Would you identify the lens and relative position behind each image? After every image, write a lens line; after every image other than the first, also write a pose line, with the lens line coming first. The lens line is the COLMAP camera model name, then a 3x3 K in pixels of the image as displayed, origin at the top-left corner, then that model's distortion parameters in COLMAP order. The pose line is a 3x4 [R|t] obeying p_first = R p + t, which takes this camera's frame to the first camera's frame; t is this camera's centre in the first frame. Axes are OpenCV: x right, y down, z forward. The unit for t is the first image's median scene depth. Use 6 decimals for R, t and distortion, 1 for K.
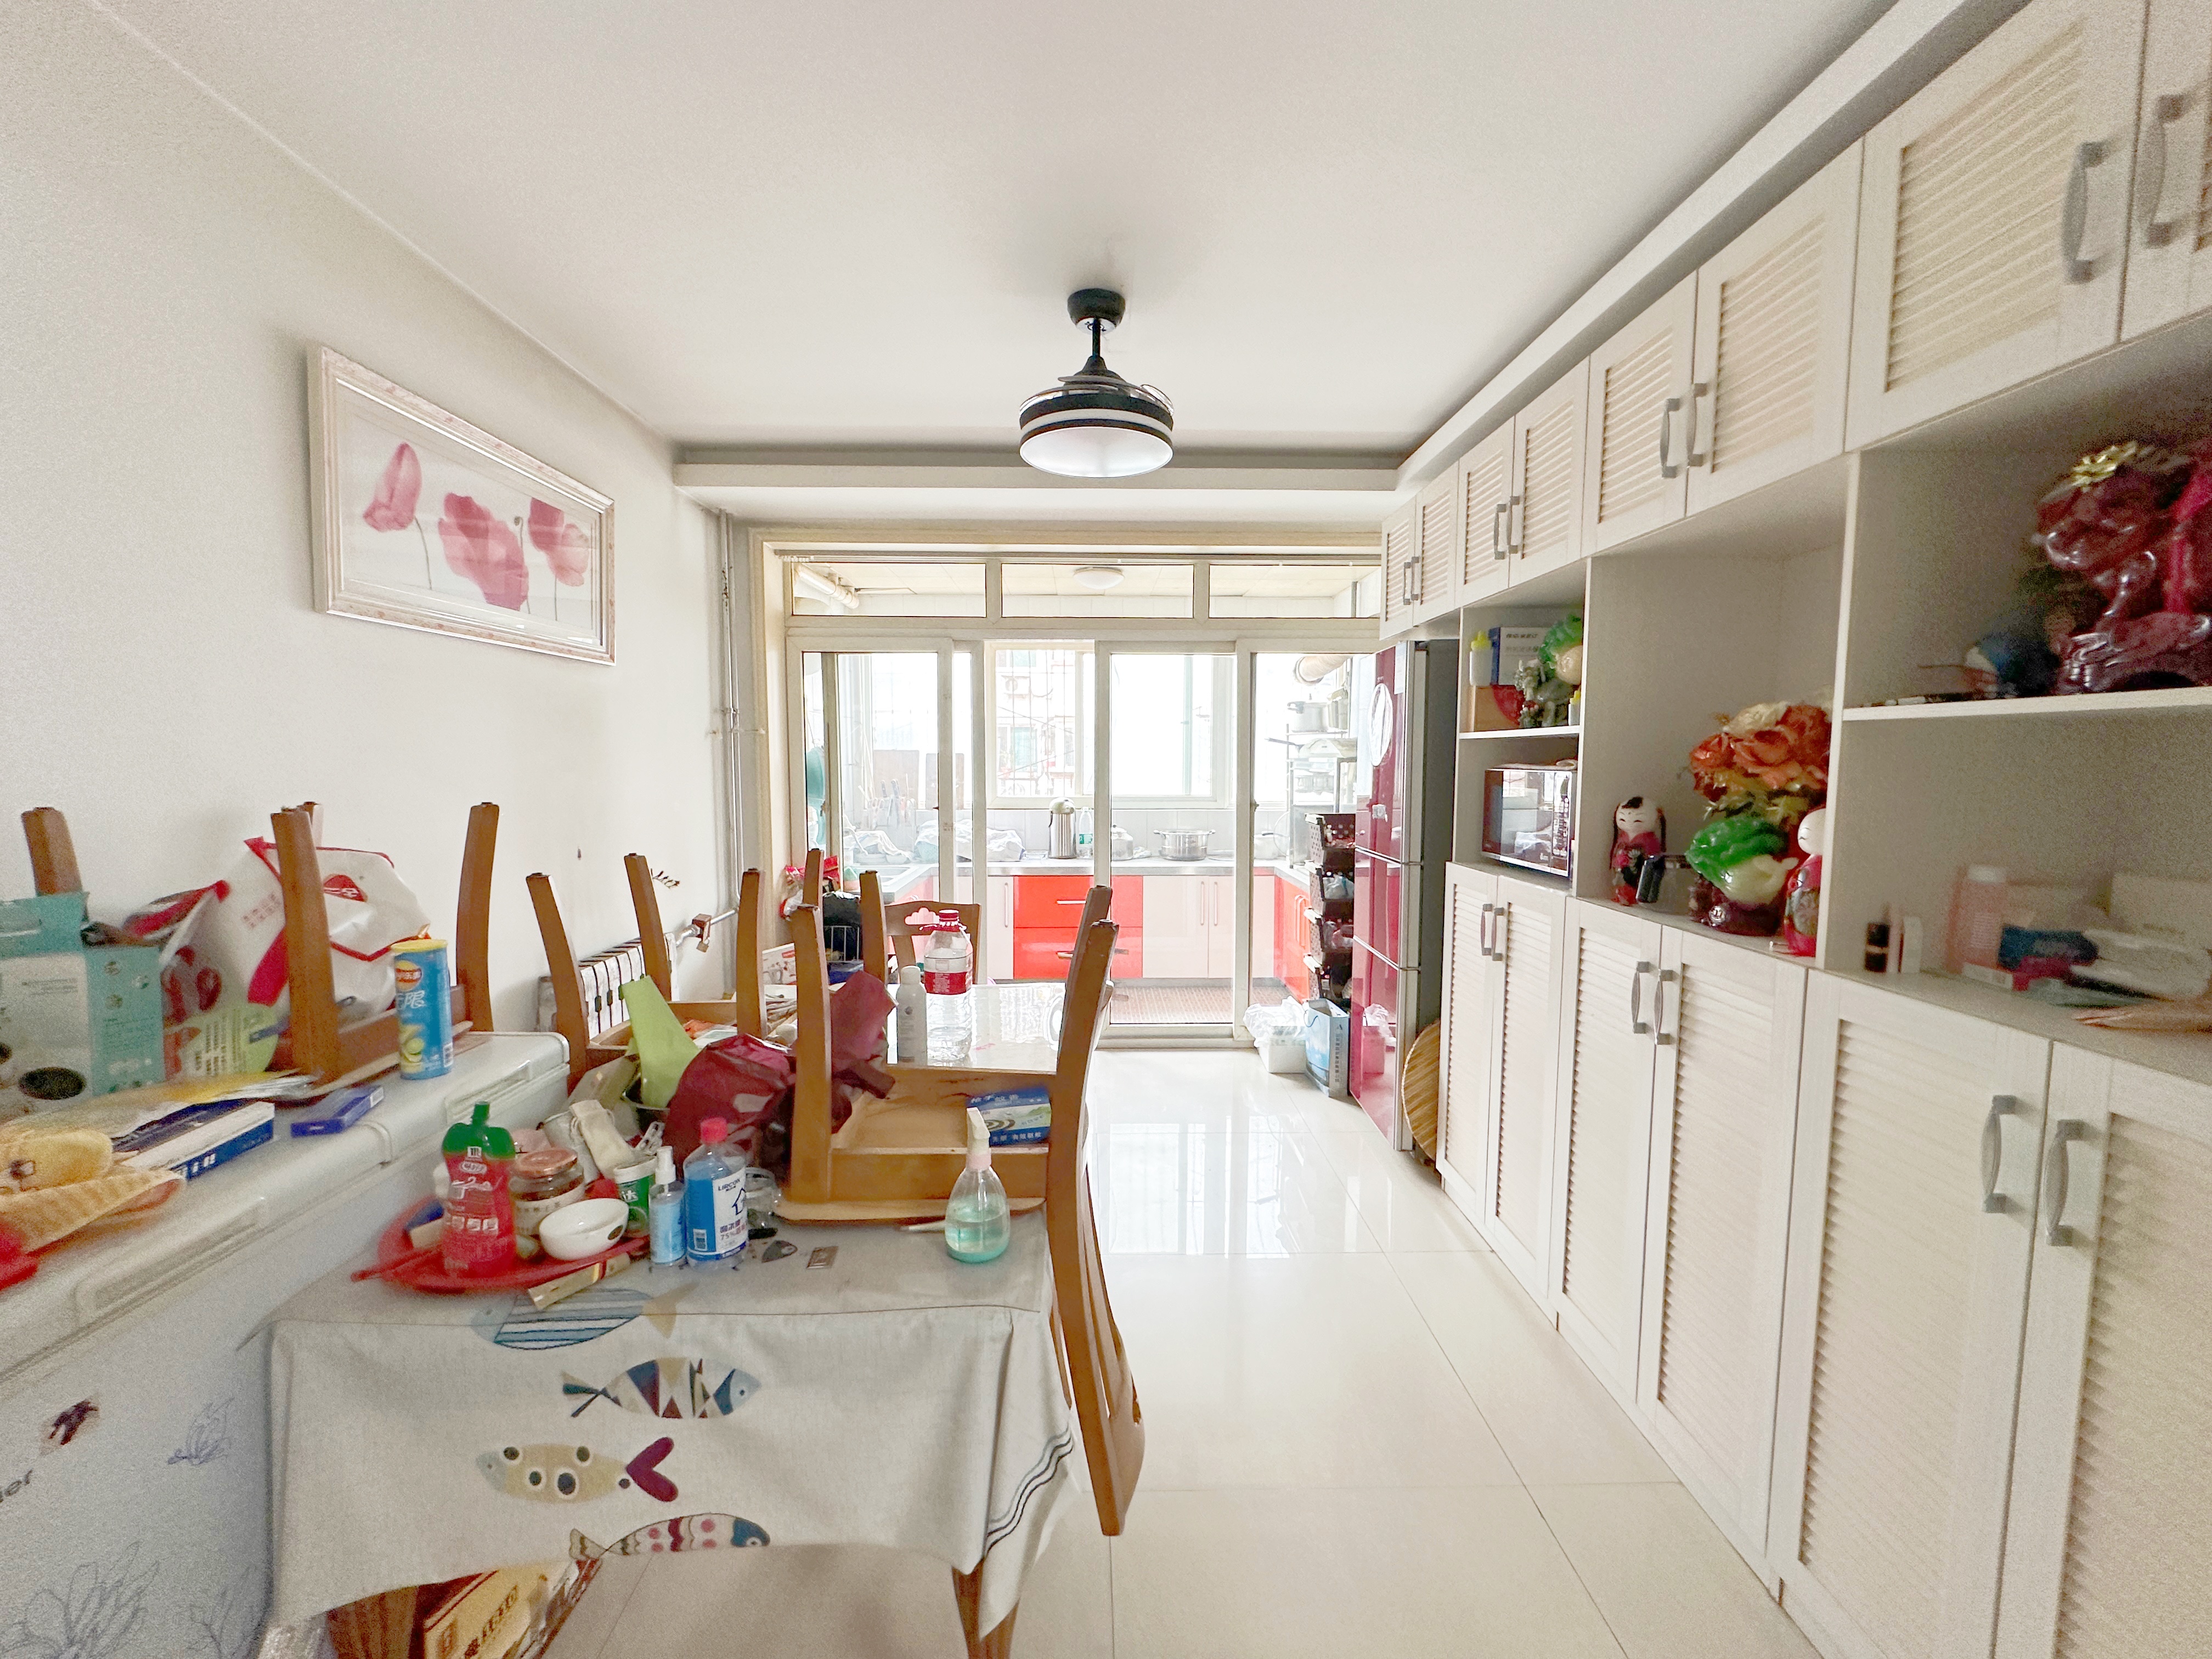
lens RADIAL K [[874.2, 0, 1105.1], [0, 874.2, 828.0], [0, 0, 1]] dist [0.002828, -0.000178]
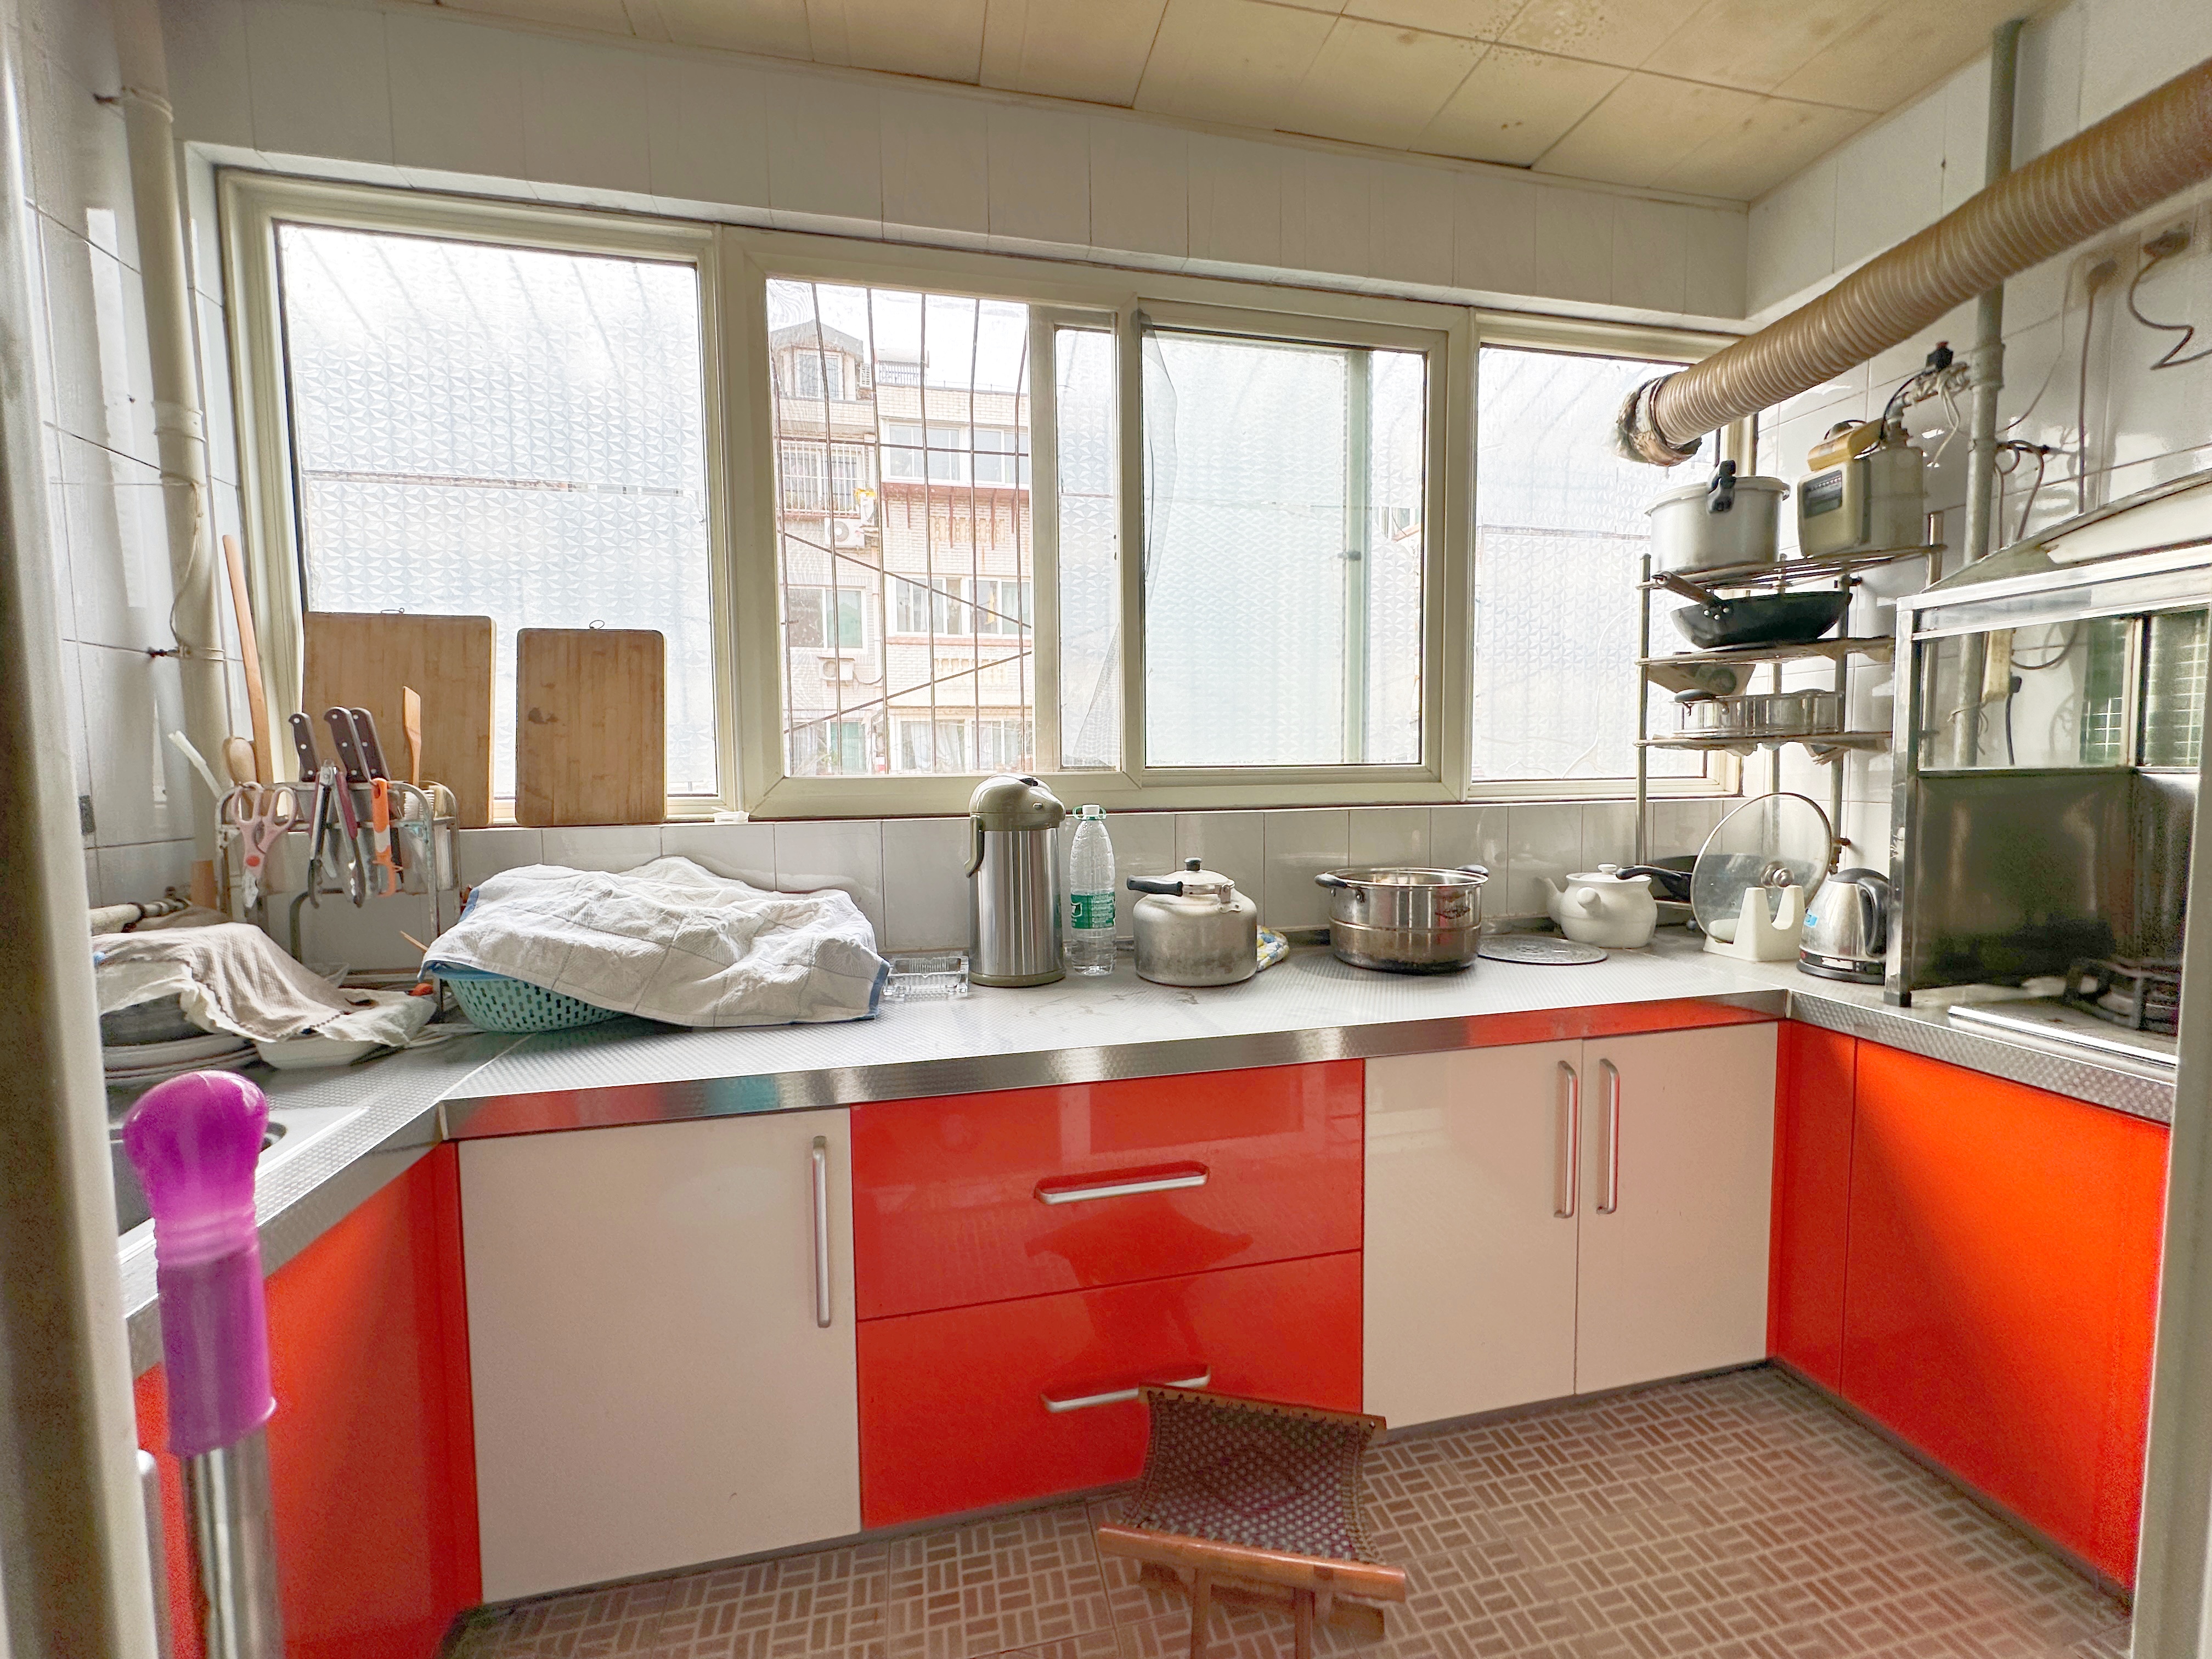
lens RADIAL K [[874.2, 0, 1110.7], [0, 874.2, 822.8], [0, 0, 1]] dist [0.002828, -0.000178]
pose [[0.981550, -0.025085, 0.189552, -0.073393], [0.027413, 0.999577, -0.009669, -0.014401], [-0.189229, 0.014687, 0.981823, 0.712350]]
